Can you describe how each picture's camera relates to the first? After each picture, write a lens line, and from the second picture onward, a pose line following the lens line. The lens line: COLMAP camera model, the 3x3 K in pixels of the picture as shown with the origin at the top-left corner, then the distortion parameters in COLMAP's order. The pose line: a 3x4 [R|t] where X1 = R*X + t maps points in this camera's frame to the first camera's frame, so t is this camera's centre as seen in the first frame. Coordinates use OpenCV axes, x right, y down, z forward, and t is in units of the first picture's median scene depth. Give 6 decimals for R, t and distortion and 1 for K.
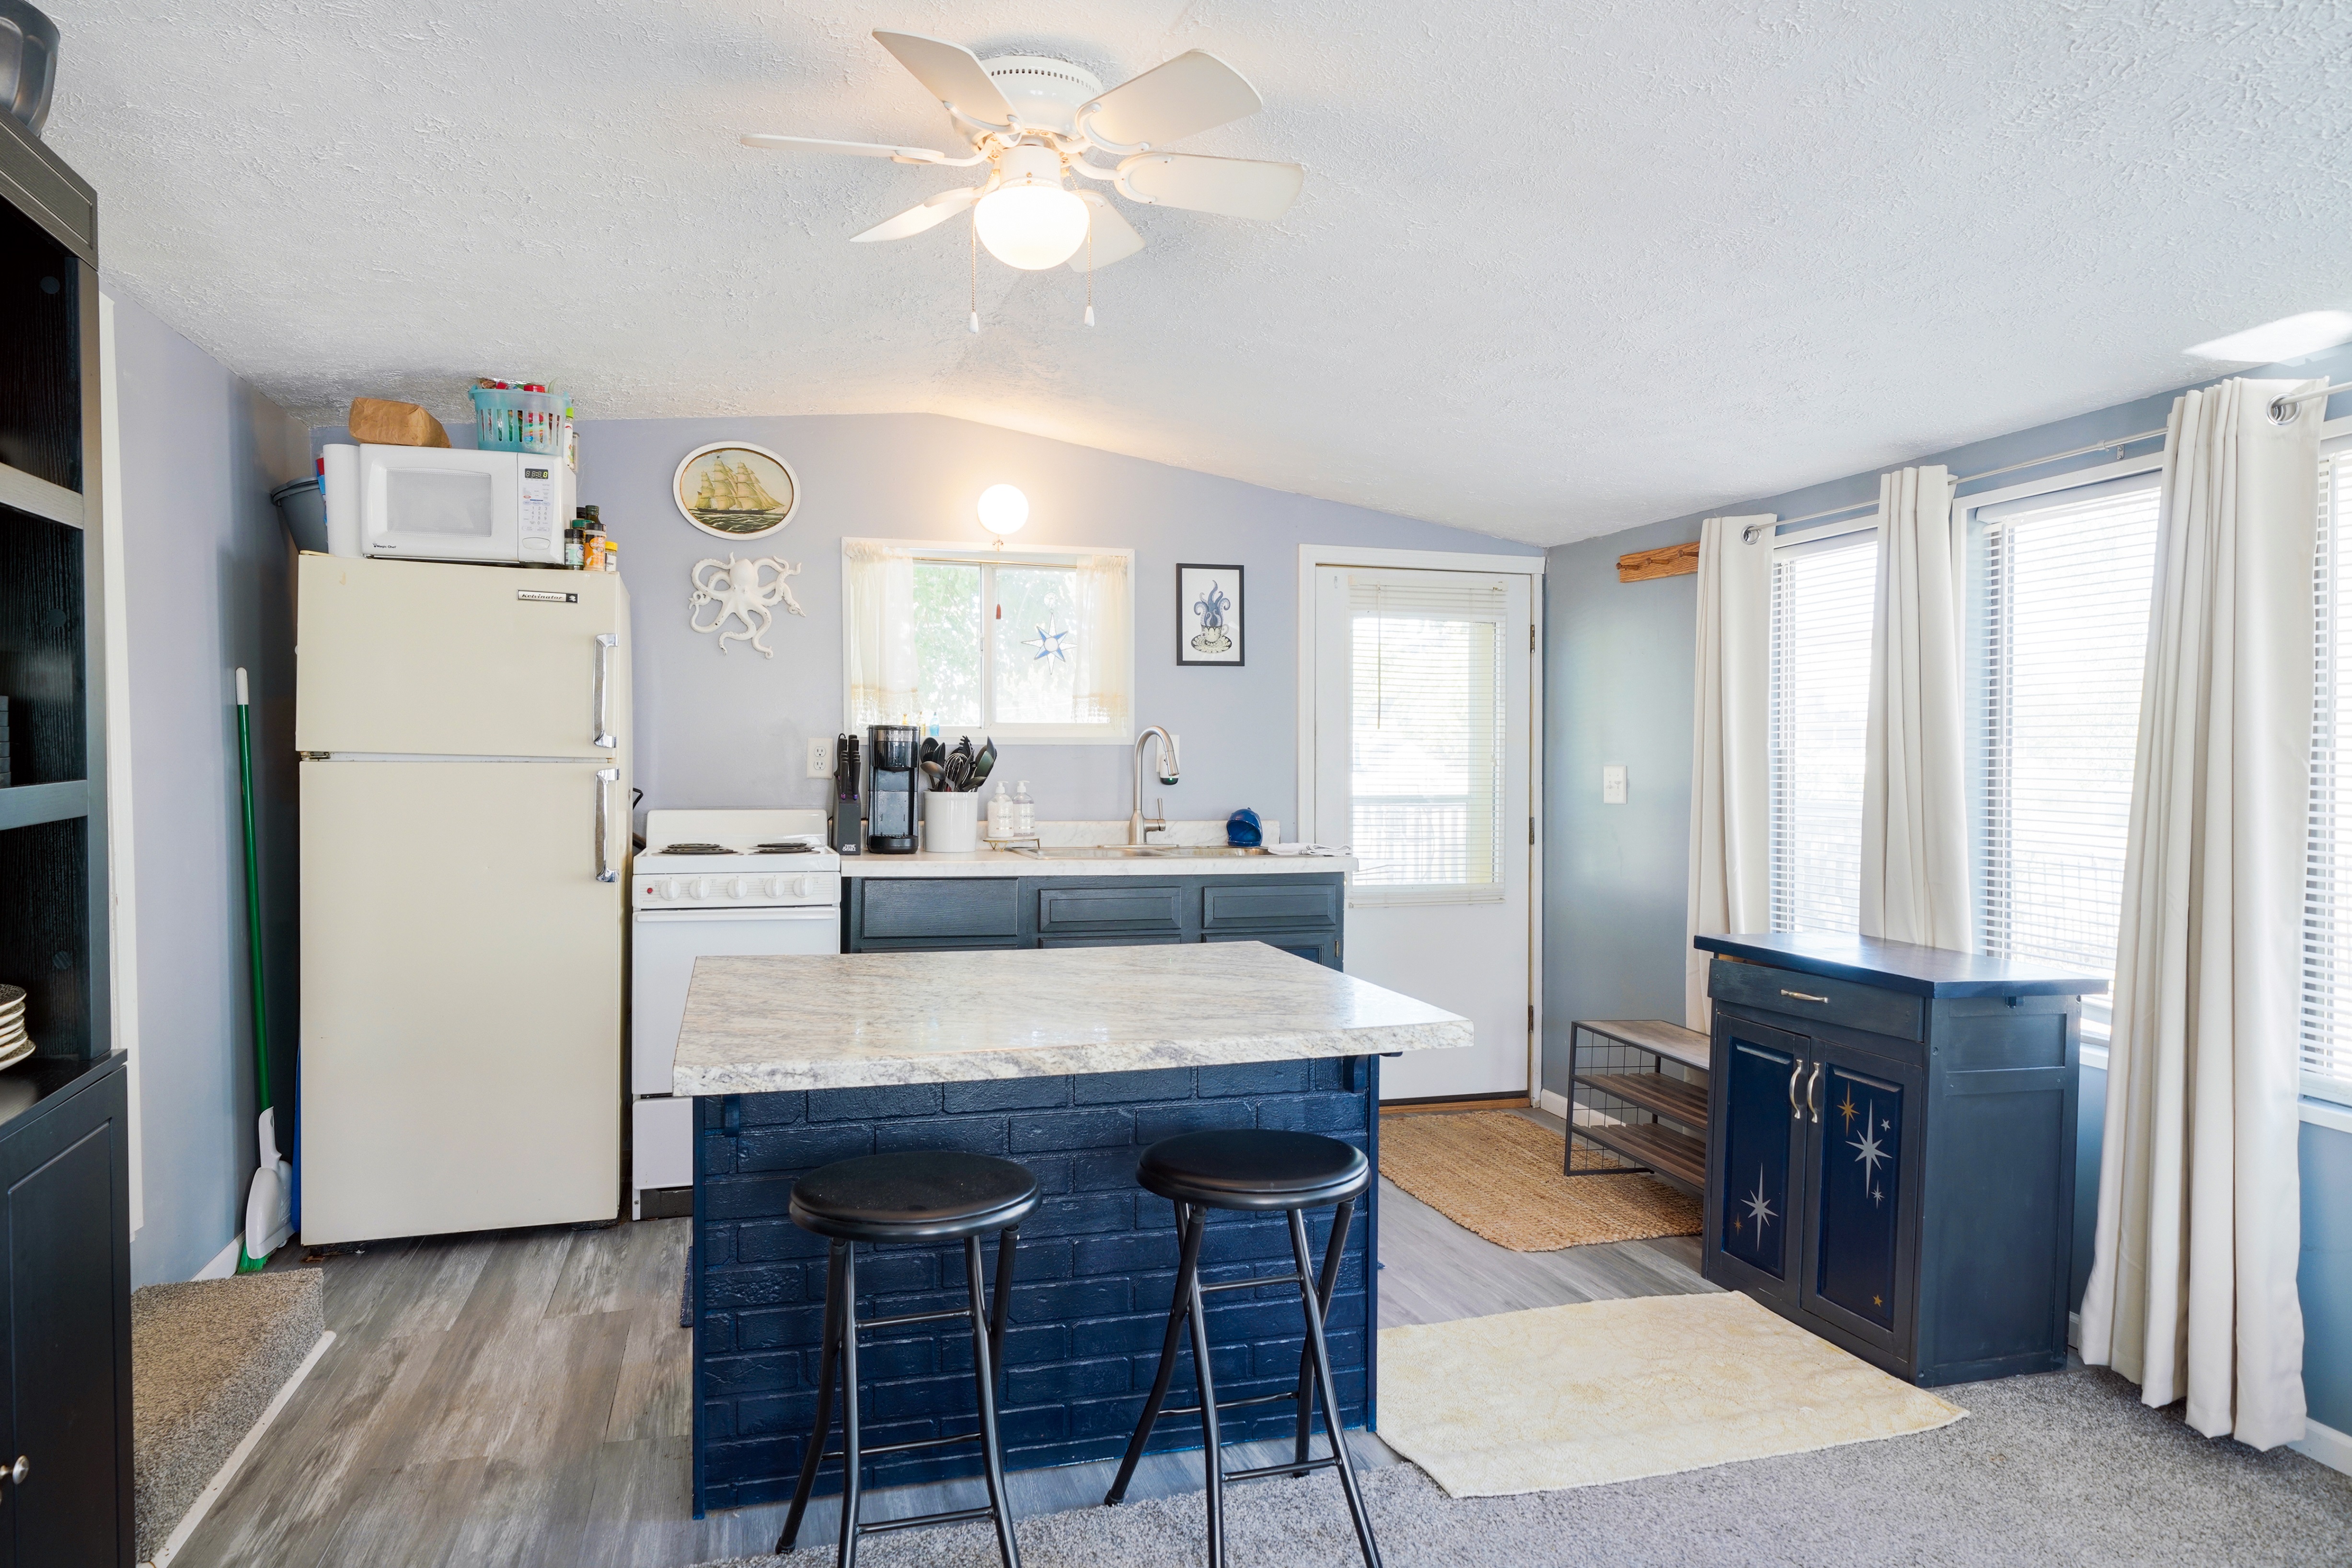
lens RADIAL K [[1415.2, 0, 1090.6], [0, 1415.2, 782.8], [0, 0, 1]] dist [-0.024683, 0.003354]
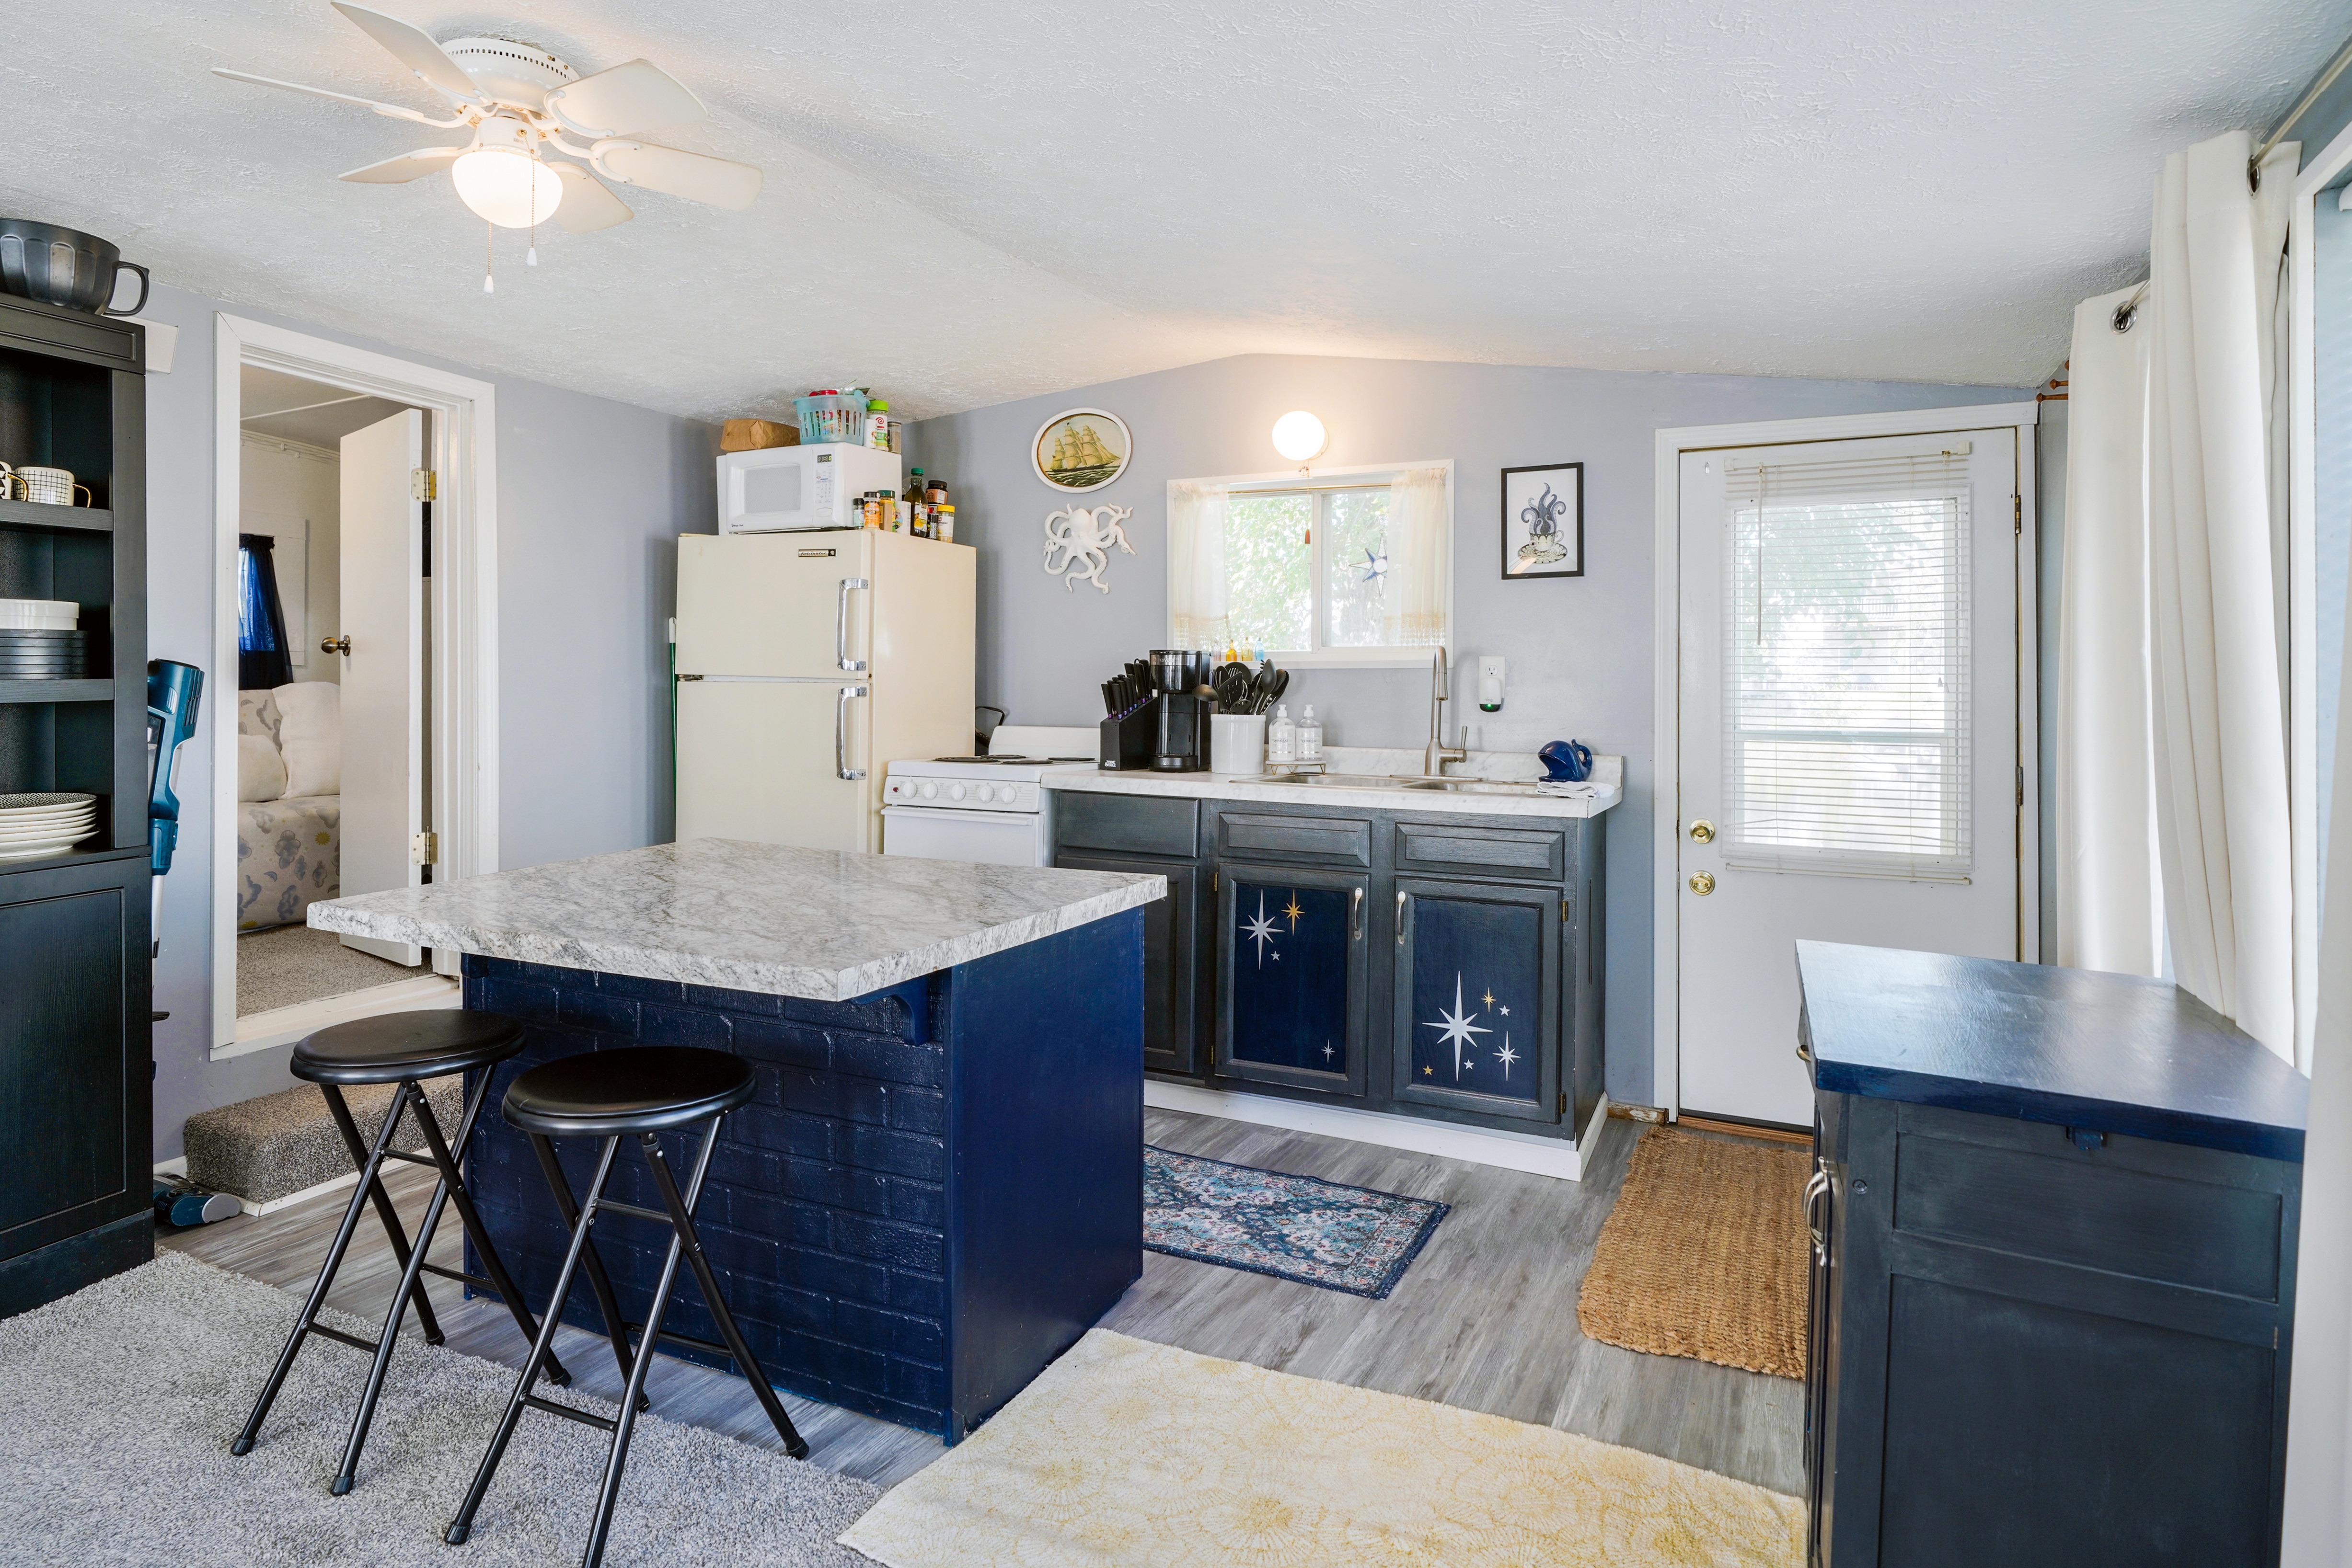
lens RADIAL K [[1263.3, 0, 1193.3], [0, 1263.3, 667.9], [0, 0, 1]] dist [-0.007503, 0.008846]
pose [[0.754107, -0.011177, -0.656657, 0.547167], [-0.016268, 0.999231, -0.035690, 0.006079], [0.656550, 0.037596, 0.753345, 0.327641]]
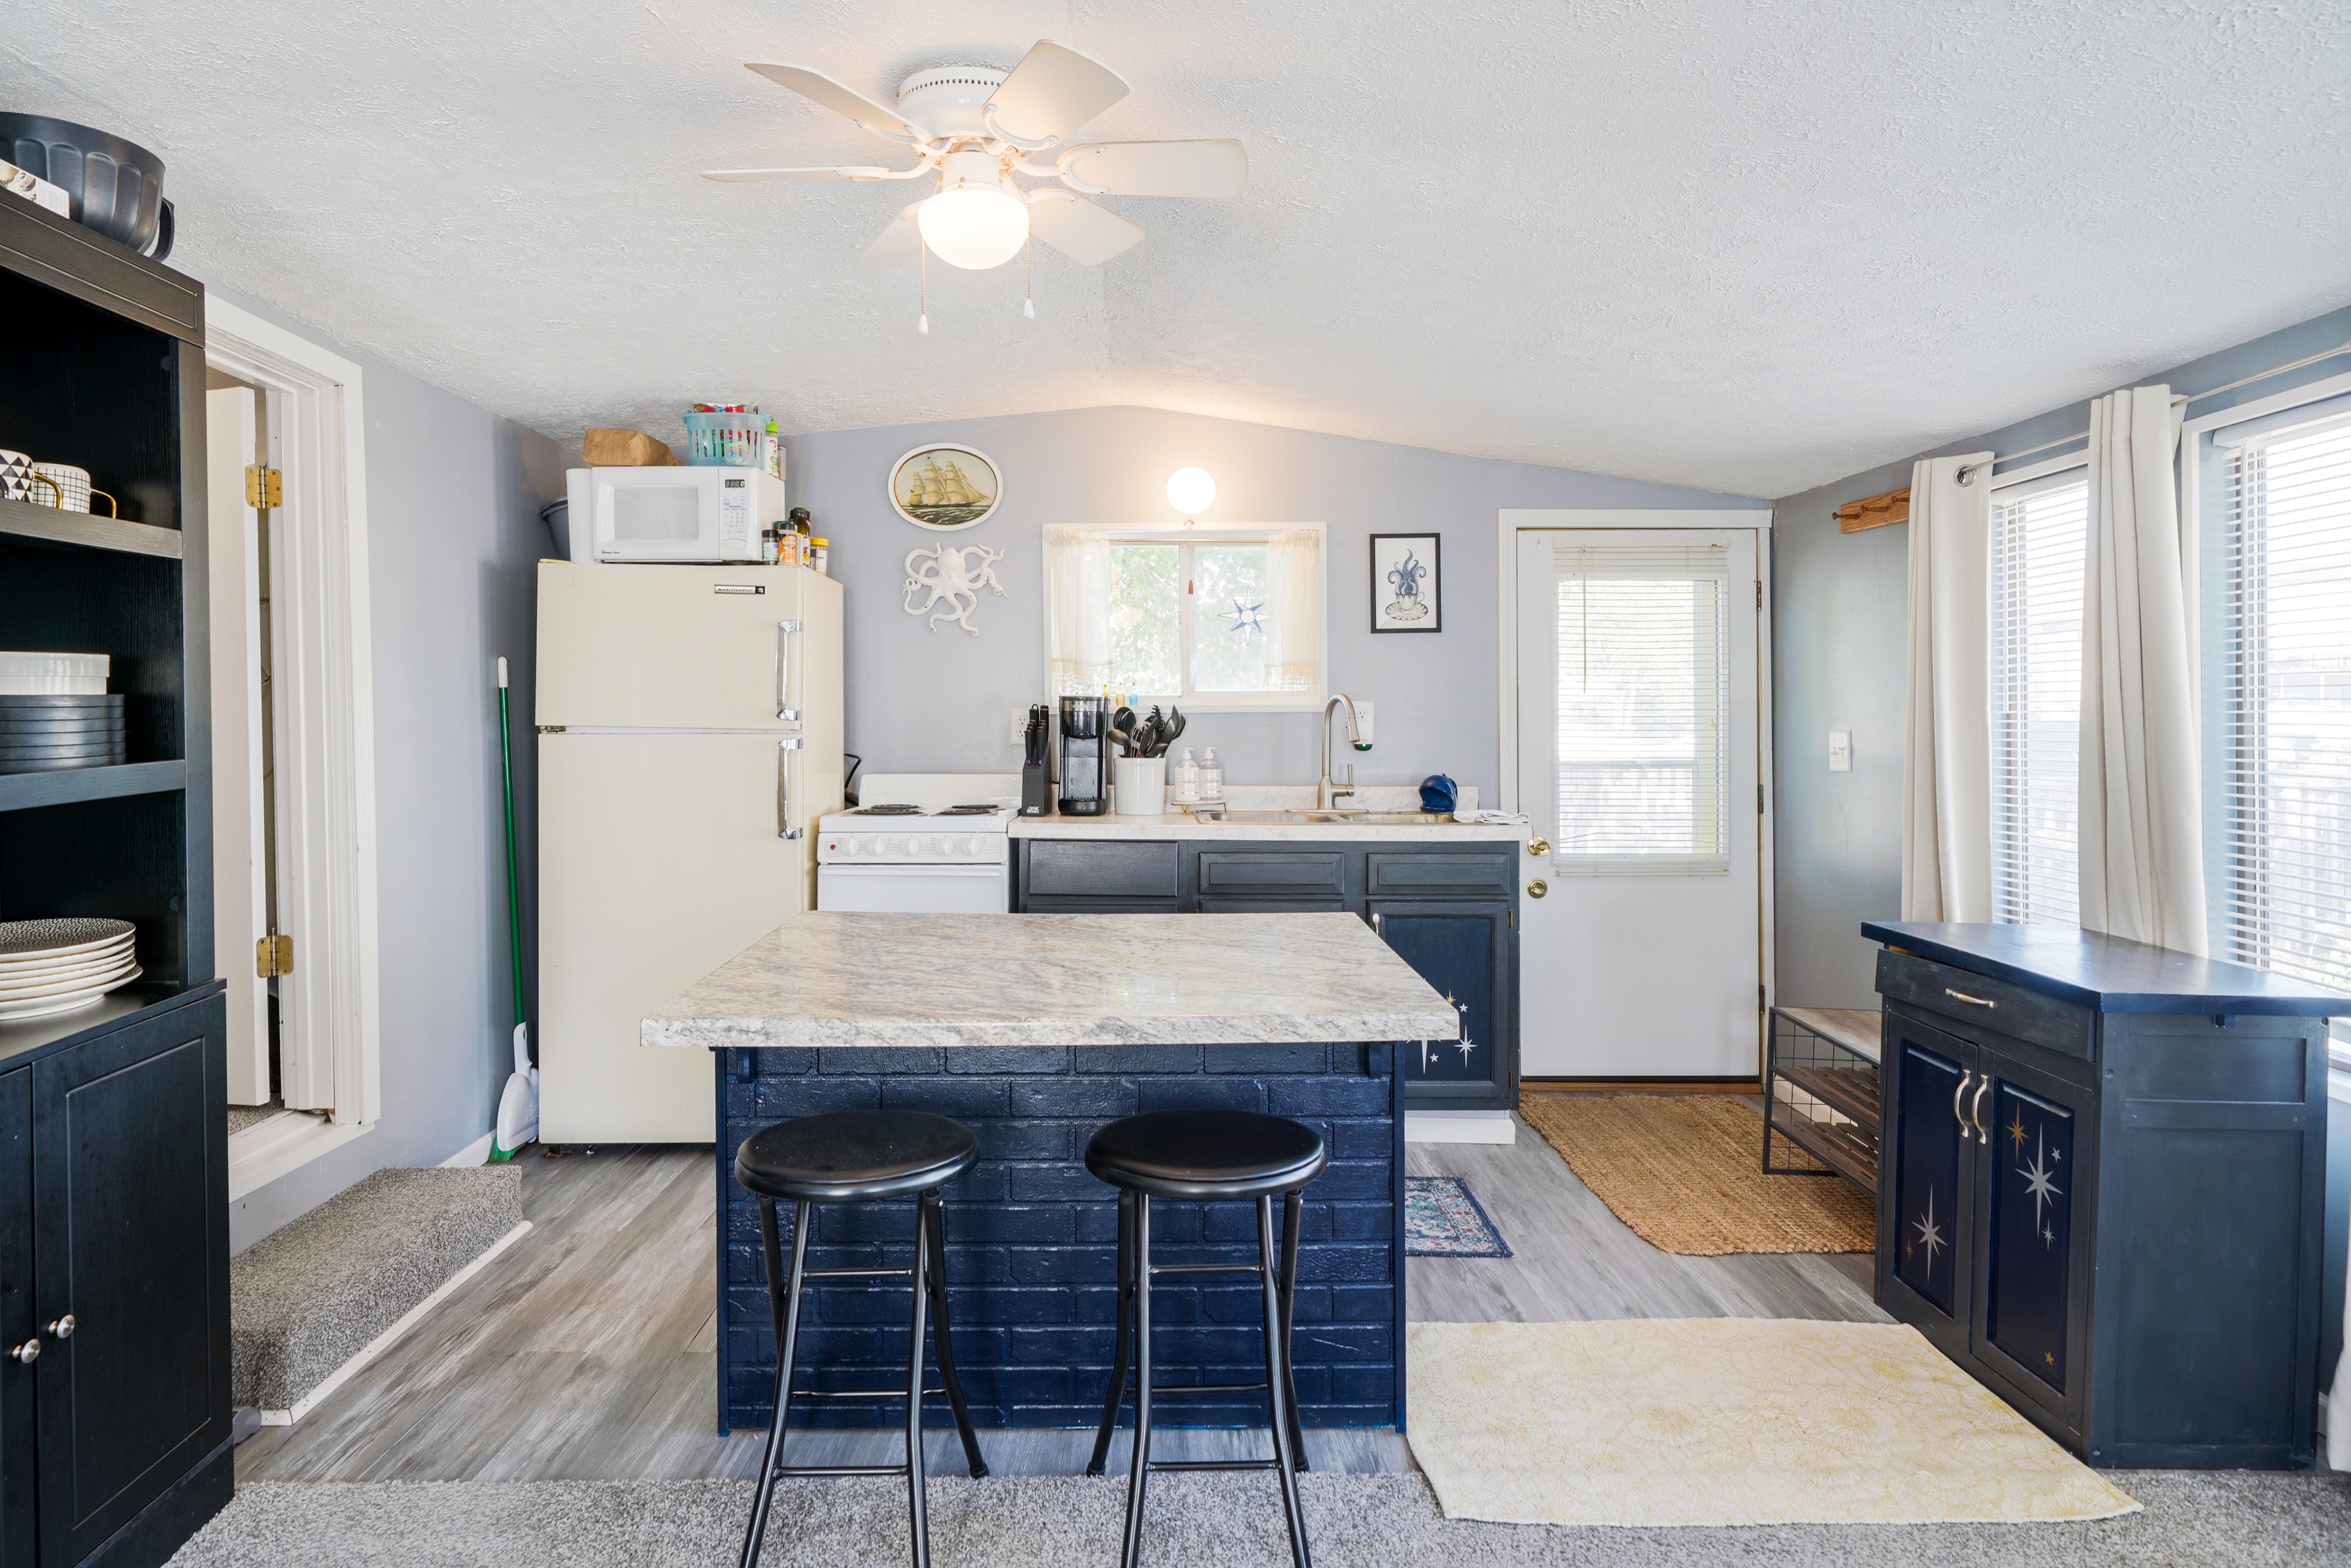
lens RADIAL K [[1310.5, 0, 1083.8], [0, 1310.5, 720.7], [0, 0, 1]] dist [-0.022132, 0.002726]
pose [[0.961699, -0.006081, -0.274039, 0.150395], [0.001902, 0.999878, -0.015512, -0.007619], [0.274100, 0.014397, 0.961593, 0.049027]]
